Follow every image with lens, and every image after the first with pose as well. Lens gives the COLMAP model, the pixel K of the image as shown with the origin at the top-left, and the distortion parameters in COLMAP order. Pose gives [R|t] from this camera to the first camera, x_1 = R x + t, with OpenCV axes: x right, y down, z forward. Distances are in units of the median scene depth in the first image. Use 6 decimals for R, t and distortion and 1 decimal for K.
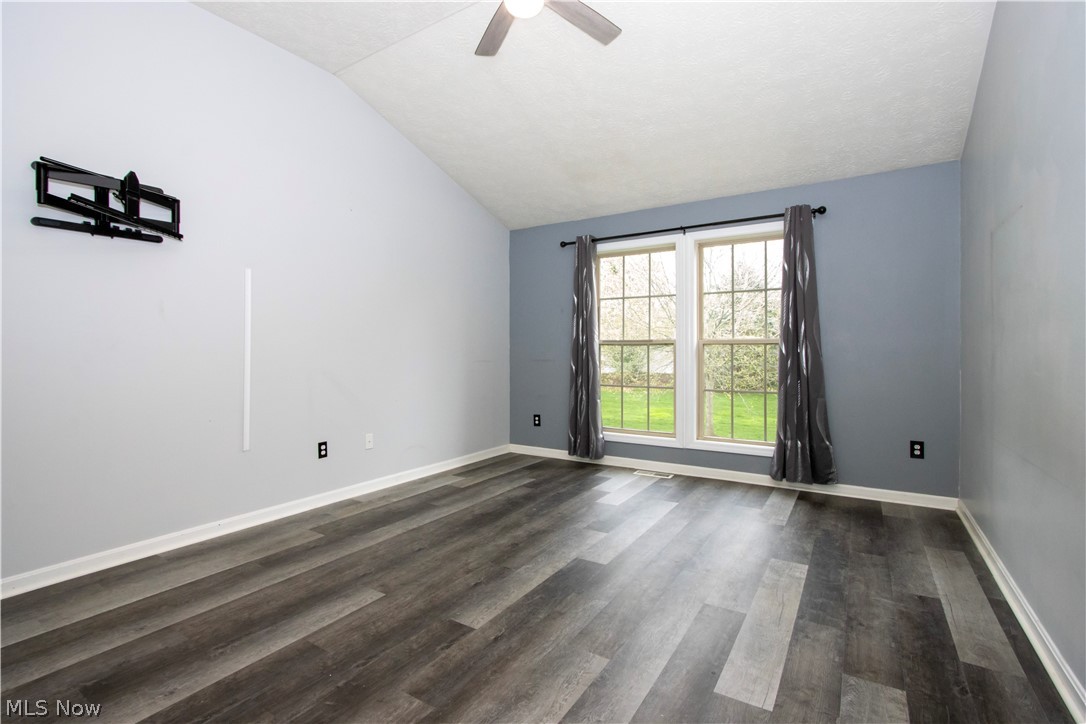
lens RADIAL K [[502.9, 0, 539.9], [0, 502.9, 354.2], [0, 0, 1]] dist [-0.015600, 0.001411]
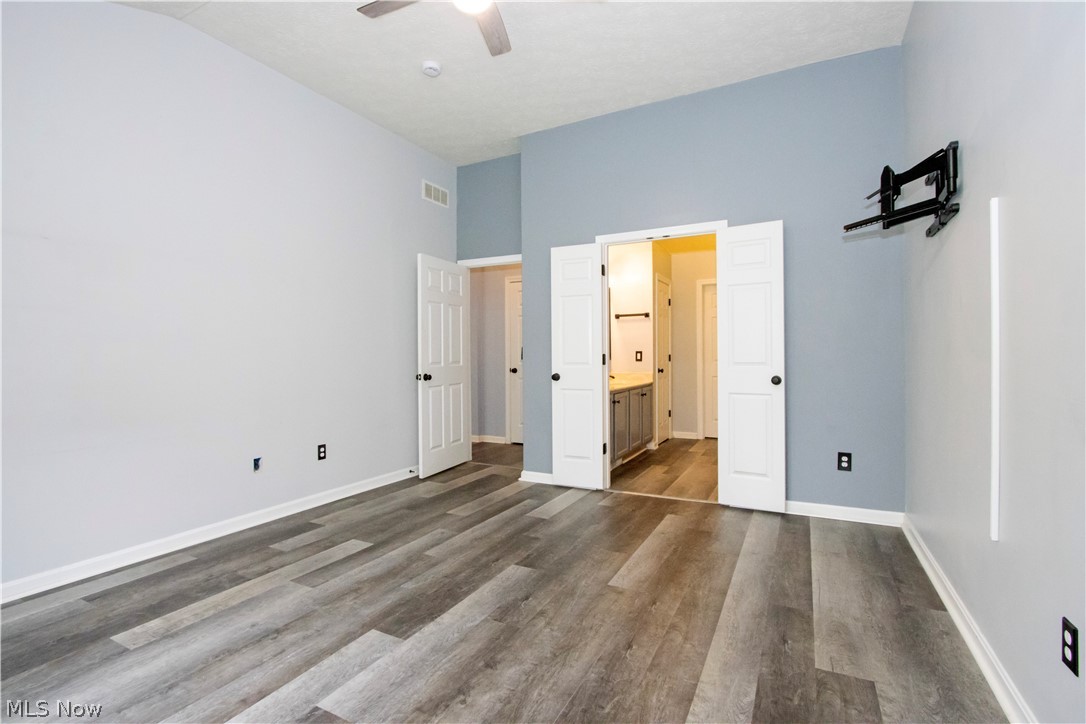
lens RADIAL K [[502.9, 0, 539.9], [0, 502.9, 354.2], [0, 0, 1]] dist [-0.015600, 0.001411]
pose [[-0.996277, 0.010342, -0.085590, -0.074048], [0.010025, 0.999941, 0.004138, -0.016769], [0.085628, 0.003265, -0.996322, 1.954339]]
